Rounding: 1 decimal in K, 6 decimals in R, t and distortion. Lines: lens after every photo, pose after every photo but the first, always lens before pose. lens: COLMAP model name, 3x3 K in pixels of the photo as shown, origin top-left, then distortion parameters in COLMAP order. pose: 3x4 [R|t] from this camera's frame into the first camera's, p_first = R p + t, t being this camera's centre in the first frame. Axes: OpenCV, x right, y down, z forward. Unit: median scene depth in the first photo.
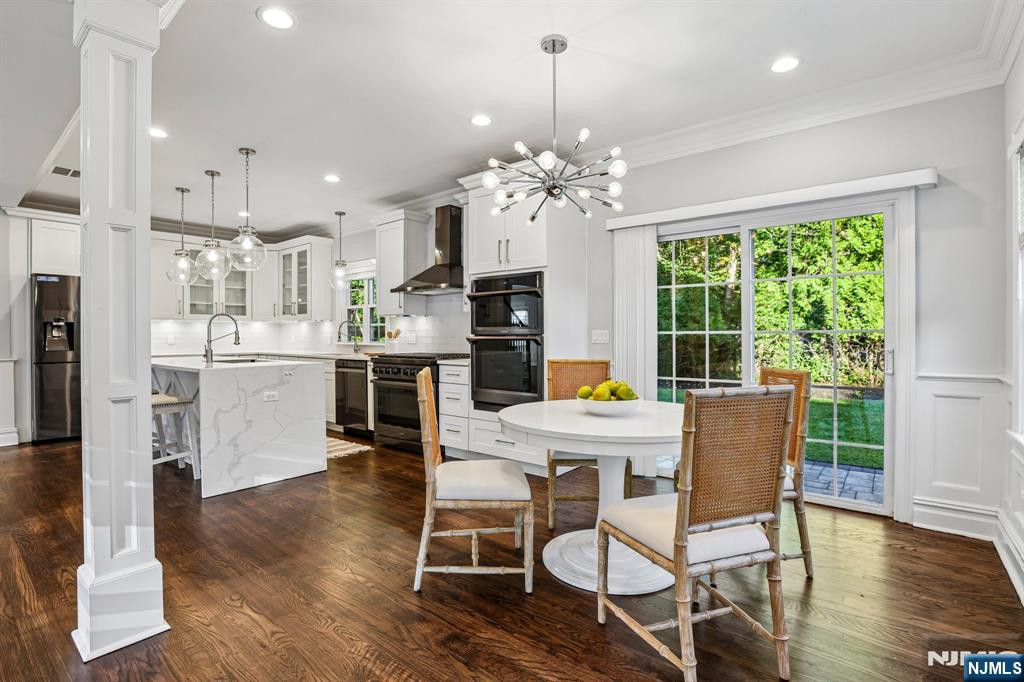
lens RADIAL K [[471.3, 0, 479.3], [0, 471.3, 327.6], [0, 0, 1]] dist [-0.035250, 0.002432]
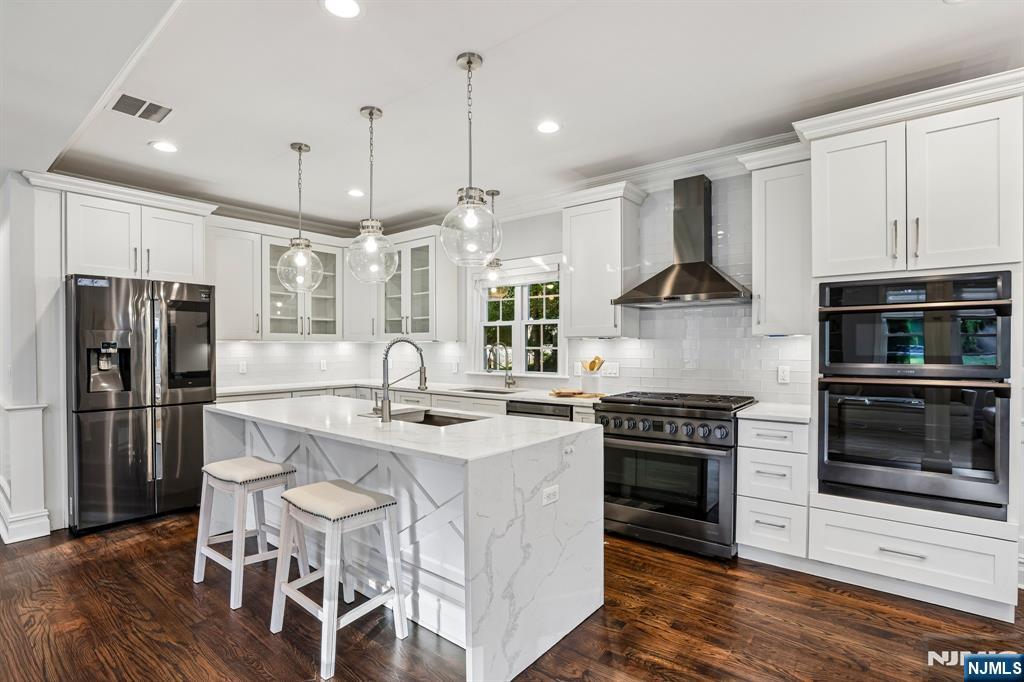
lens RADIAL K [[508.9, 0, 506.8], [0, 508.9, 342.9], [0, 0, 1]] dist [-0.025854, -0.000760]
pose [[0.999997, 0.000861, -0.002471, -0.341506], [-0.000849, 0.999988, 0.004825, -0.023714], [0.002475, -0.004823, 0.999985, 0.278533]]
